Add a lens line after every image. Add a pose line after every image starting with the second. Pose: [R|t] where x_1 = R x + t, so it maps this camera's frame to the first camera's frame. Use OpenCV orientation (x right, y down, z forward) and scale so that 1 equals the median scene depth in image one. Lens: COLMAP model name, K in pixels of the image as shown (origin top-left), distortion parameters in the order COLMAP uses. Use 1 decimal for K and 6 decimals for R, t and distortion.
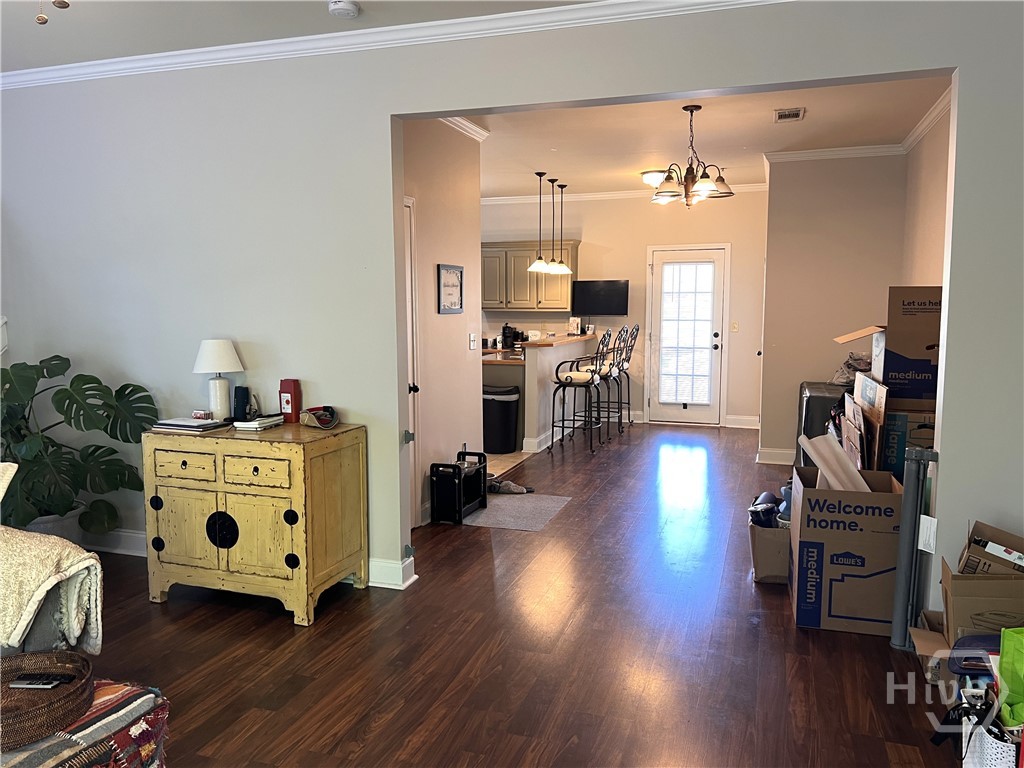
lens RADIAL K [[767.1, 0, 512.0], [0, 767.1, 384.0], [0, 0, 1]] dist [0.029325, -0.000874]
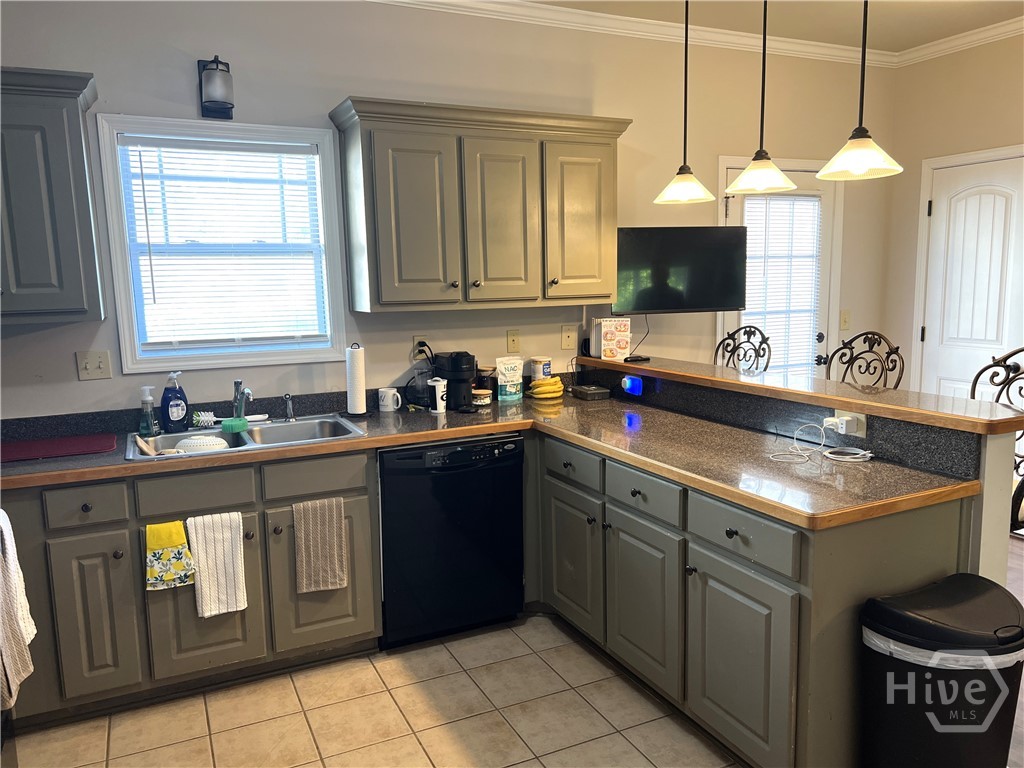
lens RADIAL K [[767.1, 0, 512.0], [0, 767.1, 384.0], [0, 0, 1]] dist [0.029325, -0.000874]
pose [[0.719821, -0.110431, 0.685320, -0.239538], [0.099329, 0.993491, 0.055760, -0.078881], [-0.687017, 0.027935, 0.726105, 0.730543]]
